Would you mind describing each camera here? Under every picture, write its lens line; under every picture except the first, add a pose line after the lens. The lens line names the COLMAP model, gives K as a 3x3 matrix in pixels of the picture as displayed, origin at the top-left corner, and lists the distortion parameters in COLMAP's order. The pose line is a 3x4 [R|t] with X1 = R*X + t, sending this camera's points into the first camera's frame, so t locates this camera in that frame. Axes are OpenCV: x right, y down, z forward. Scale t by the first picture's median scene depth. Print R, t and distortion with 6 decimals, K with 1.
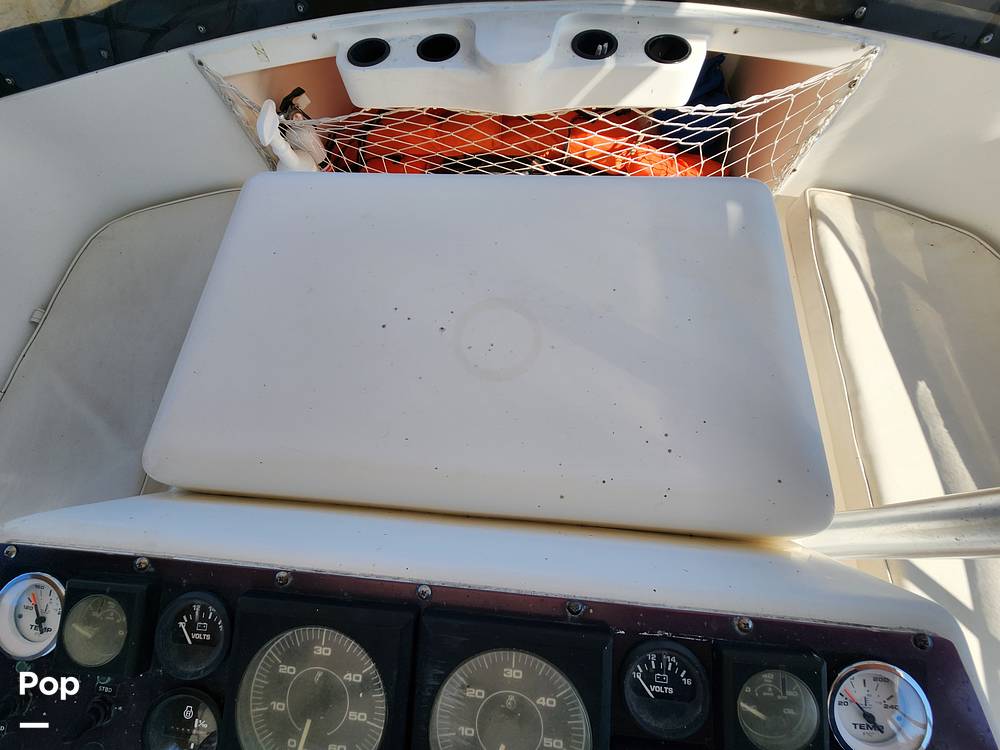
lens RADIAL K [[417.7, 0, 500.0], [0, 417.7, 375.0], [0, 0, 1]] dist [-0.000171, -0.000173]
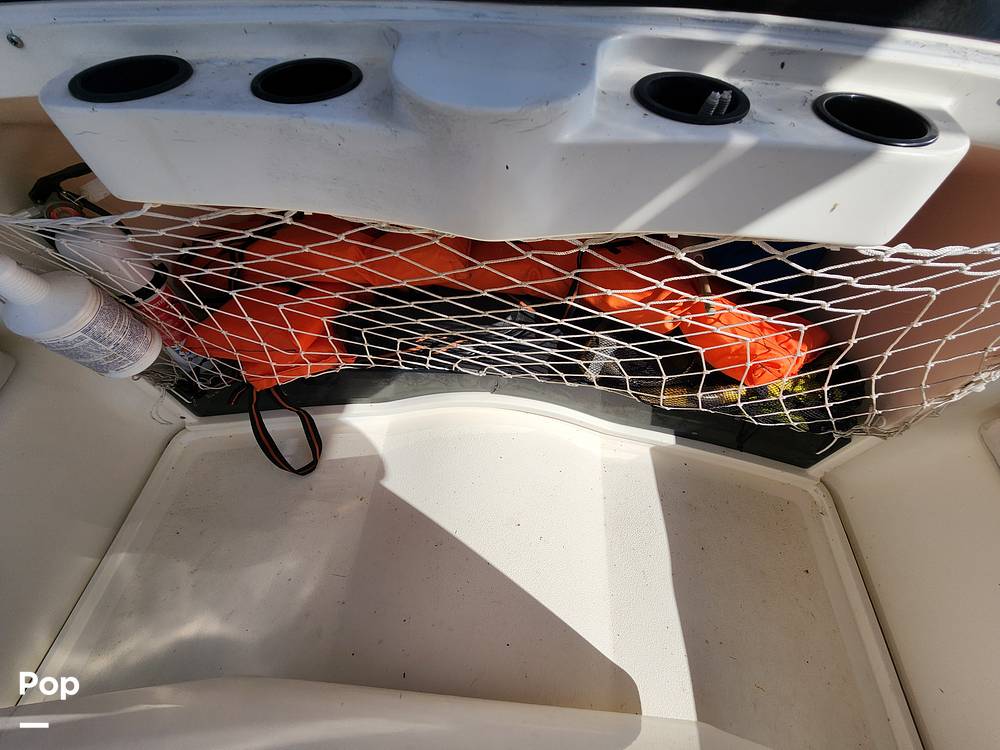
lens RADIAL K [[417.7, 0, 500.0], [0, 417.7, 375.0], [0, 0, 1]] dist [-0.000171, -0.000173]
pose [[0.997174, 0.038886, 0.064275, 0.021687], [-0.024094, 0.975953, -0.216644, -0.389499], [-0.071154, 0.214483, 0.974133, 0.605838]]
